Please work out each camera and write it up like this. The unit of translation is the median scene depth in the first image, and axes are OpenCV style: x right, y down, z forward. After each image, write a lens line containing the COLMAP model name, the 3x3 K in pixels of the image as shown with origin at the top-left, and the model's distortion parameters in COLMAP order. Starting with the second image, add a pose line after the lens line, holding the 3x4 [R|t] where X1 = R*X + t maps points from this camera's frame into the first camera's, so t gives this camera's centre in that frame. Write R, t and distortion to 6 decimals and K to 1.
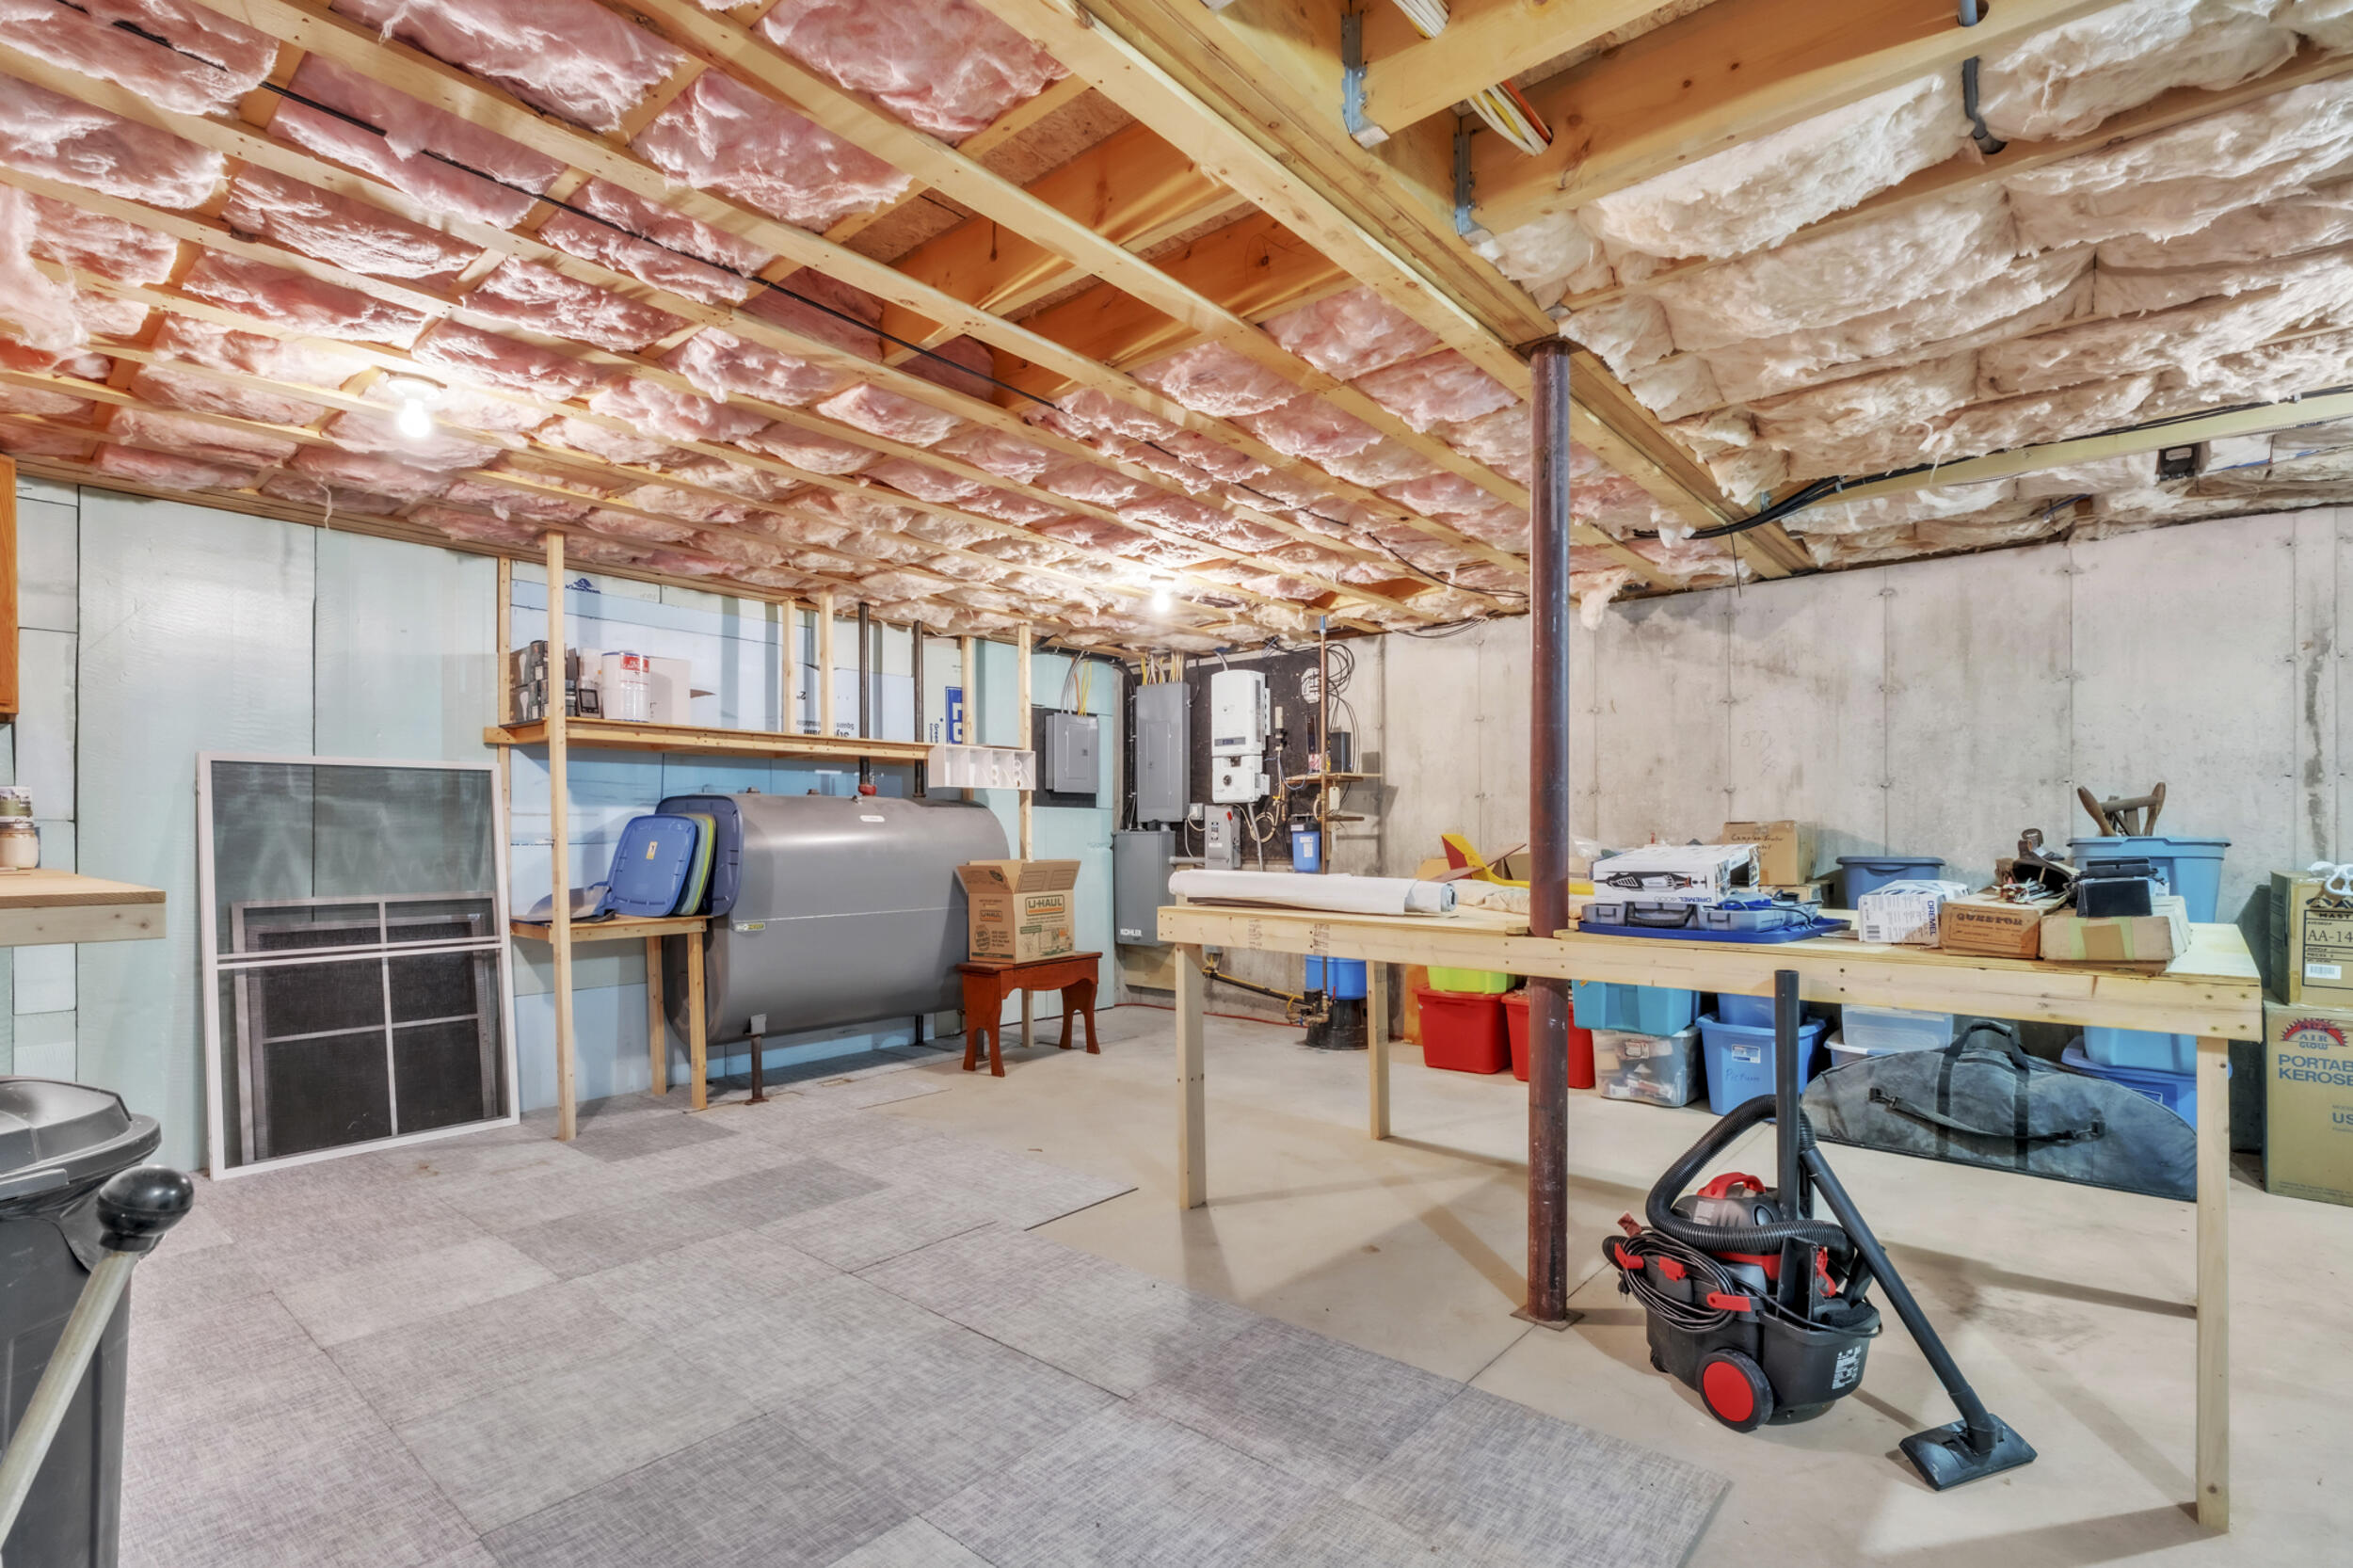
lens RADIAL K [[1089.7, 0, 1180.1], [0, 1089.7, 825.8], [0, 0, 1]] dist [0.000118, 0.000808]
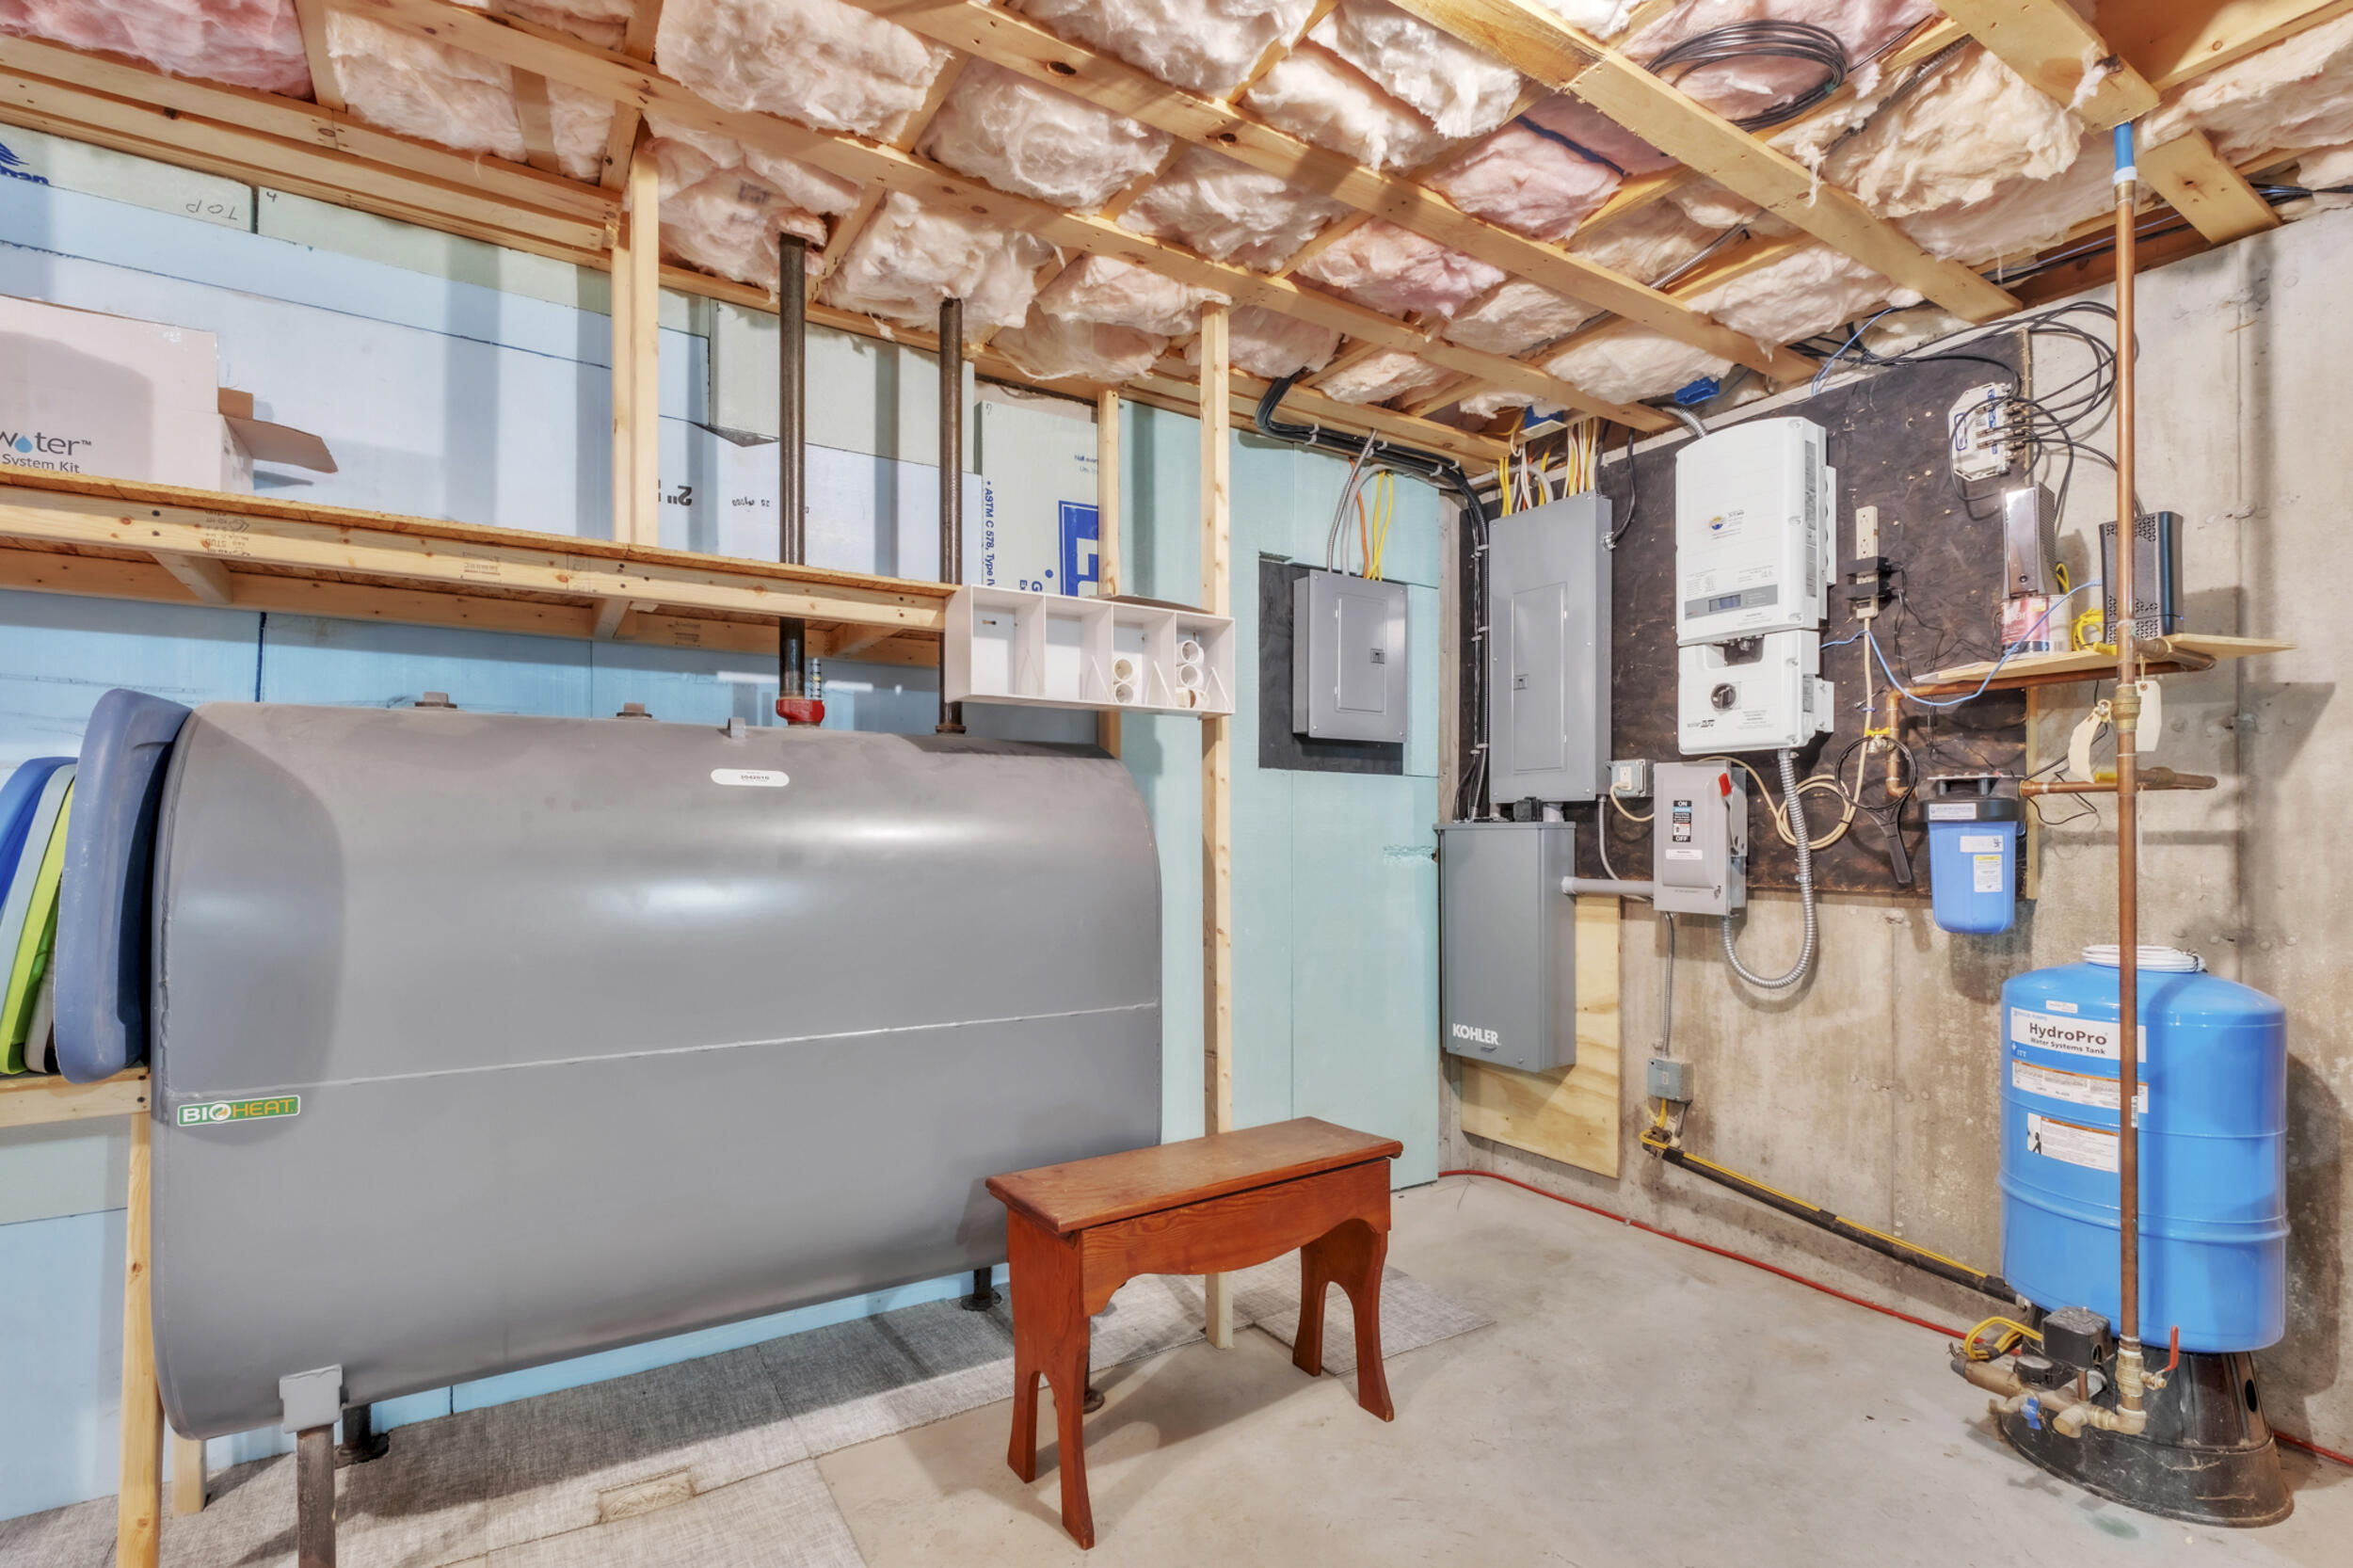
lens RADIAL K [[1089.7, 0, 1180.1], [0, 1089.7, 825.8], [0, 0, 1]] dist [0.000118, 0.000808]
pose [[0.954814, 0.003561, -0.297182, -0.029233], [-0.003169, 0.999993, 0.001800, 0.006499], [0.297186, -0.000777, 0.954819, 0.546768]]
